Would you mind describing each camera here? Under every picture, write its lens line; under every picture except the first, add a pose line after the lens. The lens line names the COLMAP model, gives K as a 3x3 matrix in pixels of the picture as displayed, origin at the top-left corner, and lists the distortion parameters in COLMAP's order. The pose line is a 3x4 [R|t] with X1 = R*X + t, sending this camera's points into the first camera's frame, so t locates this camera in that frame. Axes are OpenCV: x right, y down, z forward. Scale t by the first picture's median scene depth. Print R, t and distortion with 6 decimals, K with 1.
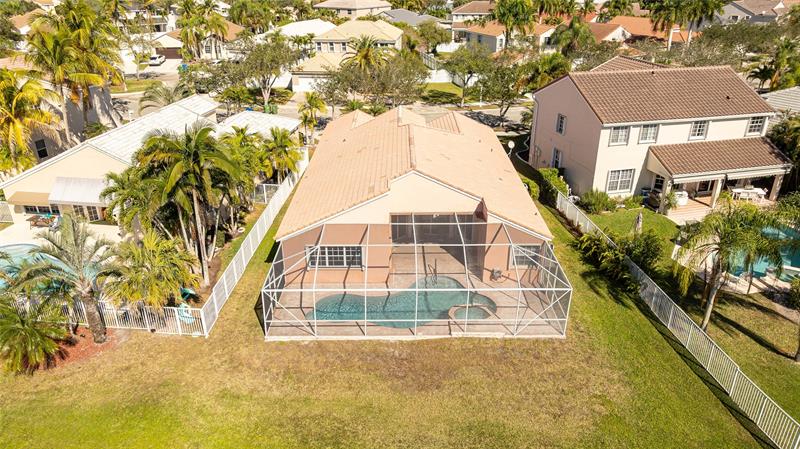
lens RADIAL K [[561.5, 0, 400.0], [0, 561.5, 224.5], [0, 0, 1]] dist [-0.035144, 0.034079]
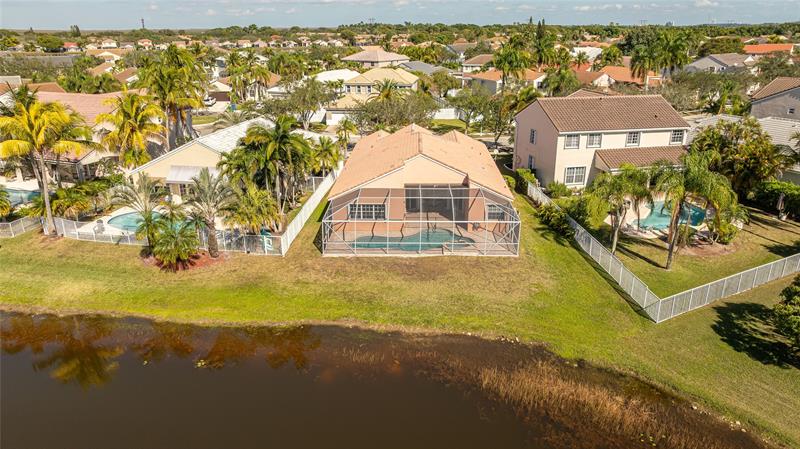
lens RADIAL K [[561.5, 0, 400.0], [0, 561.5, 224.5], [0, 0, 1]] dist [-0.035144, 0.034079]
pose [[0.999483, 0.008662, -0.030979, 0.012795], [-0.011481, 0.995691, -0.092016, 0.168503], [0.030048, 0.092324, 0.995276, -0.349691]]
